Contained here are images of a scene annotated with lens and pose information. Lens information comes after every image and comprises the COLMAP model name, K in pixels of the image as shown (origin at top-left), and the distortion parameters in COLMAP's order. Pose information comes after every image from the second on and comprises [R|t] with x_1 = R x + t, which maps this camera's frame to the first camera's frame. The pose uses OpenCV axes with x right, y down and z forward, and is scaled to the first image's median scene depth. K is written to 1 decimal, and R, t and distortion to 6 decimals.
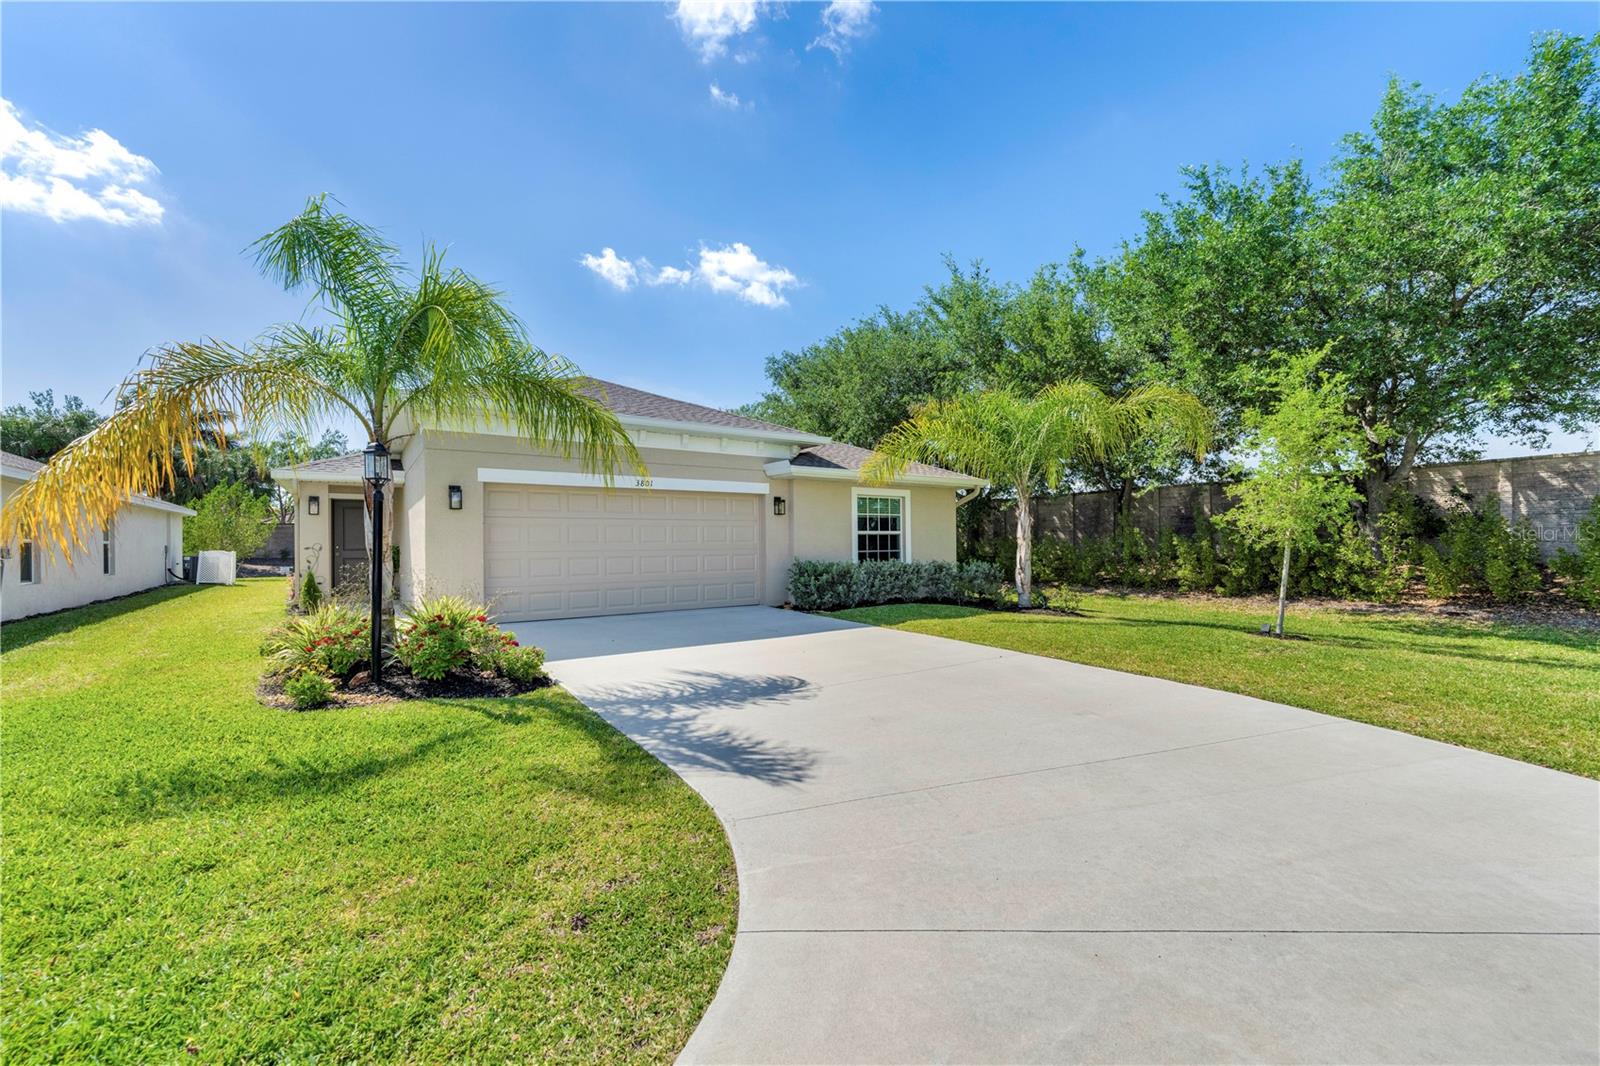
lens RADIAL K [[665.4, 0, 800.0], [0, 665.4, 533.0], [0, 0, 1]] dist [0.000781, -0.000027]
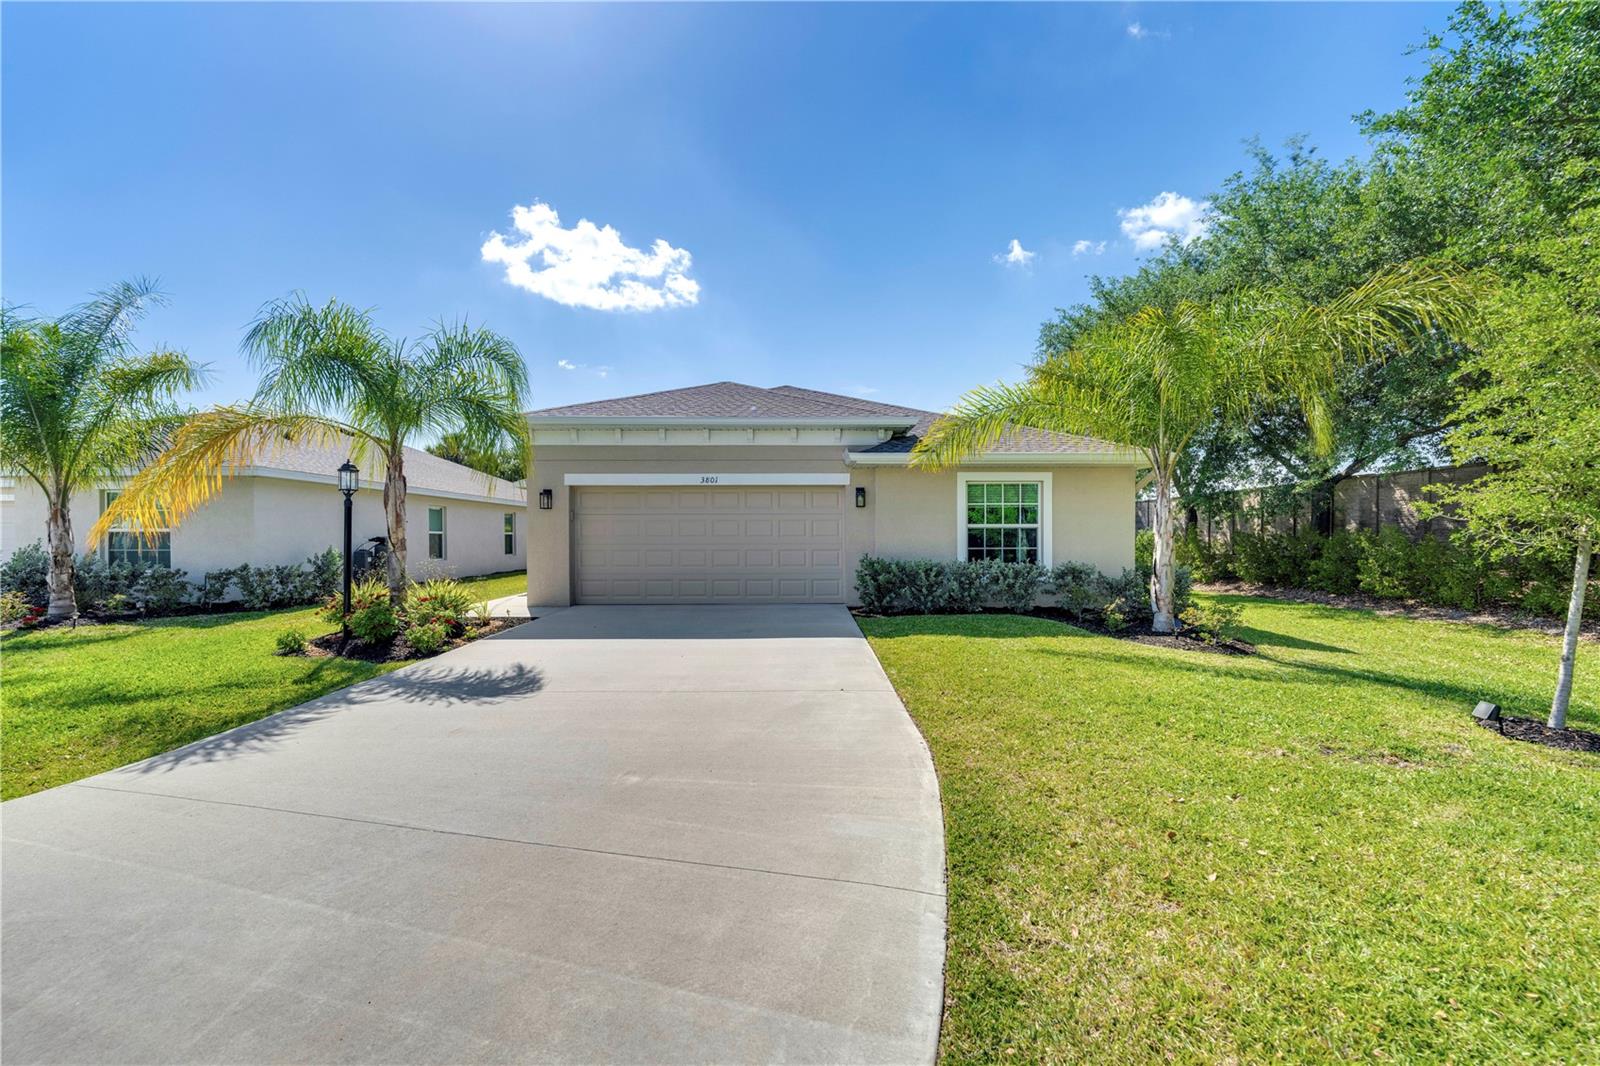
lens RADIAL K [[665.6, 0, 798.7], [0, 665.6, 542.8], [0, 0, 1]] dist [0.001783, -0.000017]
pose [[0.819273, 0.010491, -0.573307, 0.398637], [0.004224, 0.999695, 0.024331, -0.000946], [0.573388, -0.022356, 0.818979, 0.186139]]
